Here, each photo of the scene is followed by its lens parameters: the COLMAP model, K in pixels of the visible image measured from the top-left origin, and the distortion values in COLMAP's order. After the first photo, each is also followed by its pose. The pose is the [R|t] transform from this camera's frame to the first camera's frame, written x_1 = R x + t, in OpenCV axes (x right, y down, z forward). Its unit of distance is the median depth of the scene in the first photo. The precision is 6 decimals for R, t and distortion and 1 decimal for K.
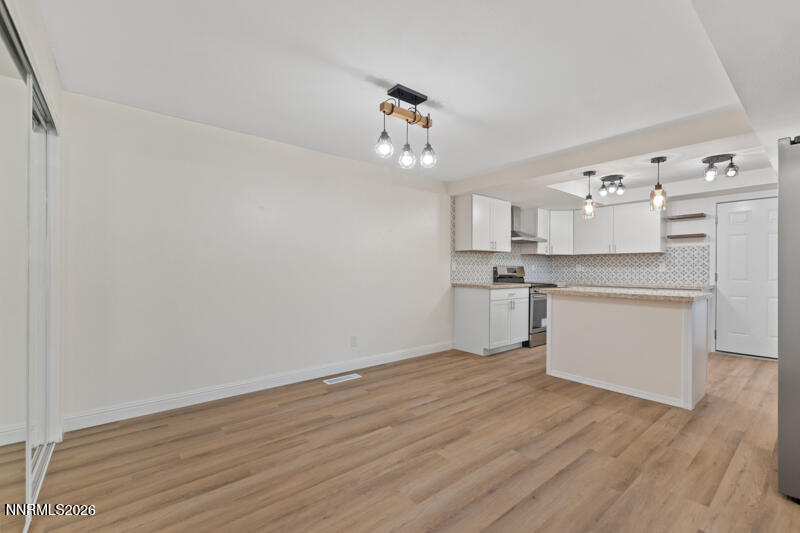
lens RADIAL K [[351.5, 0, 398.9], [0, 351.5, 270.5], [0, 0, 1]] dist [0.009204, -0.000724]
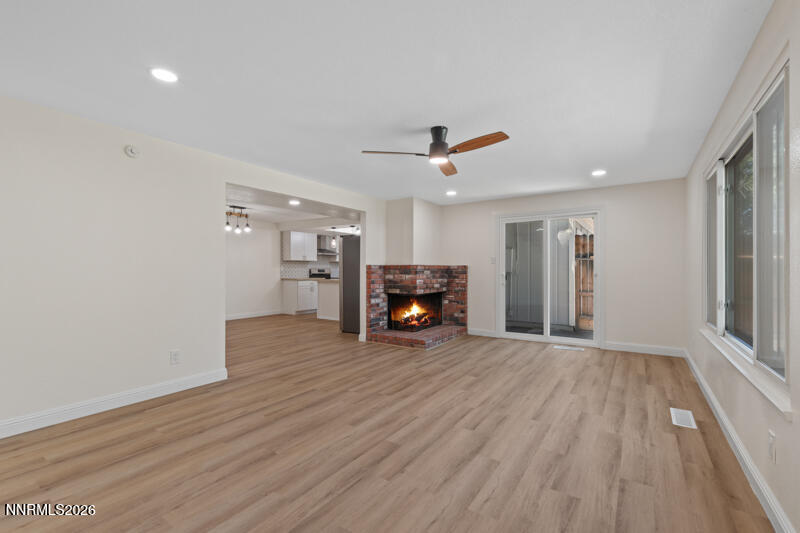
lens RADIAL K [[351.5, 0, 398.9], [0, 351.5, 270.5], [0, 0, 1]] dist [0.009204, -0.000724]
pose [[0.956159, -0.005838, 0.292791, 0.190642], [0.006428, 0.999979, -0.001054, 0.001704], [-0.292779, 0.002890, 0.956176, -0.904852]]
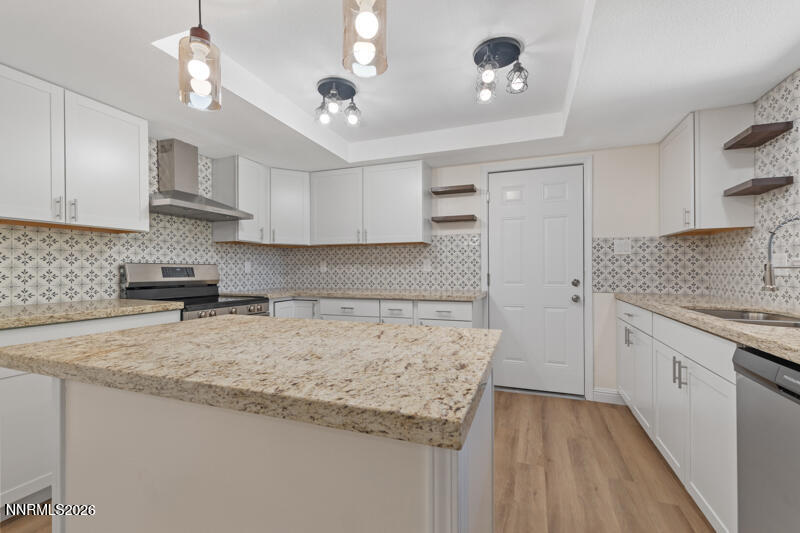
lens RADIAL K [[351.5, 0, 398.9], [0, 351.5, 270.5], [0, 0, 1]] dist [0.009204, -0.000724]
pose [[0.871071, -0.008610, 0.491081, 0.378853], [0.007795, 0.999963, 0.003706, -0.002138], [-0.491095, 0.000600, 0.871106, 0.453907]]
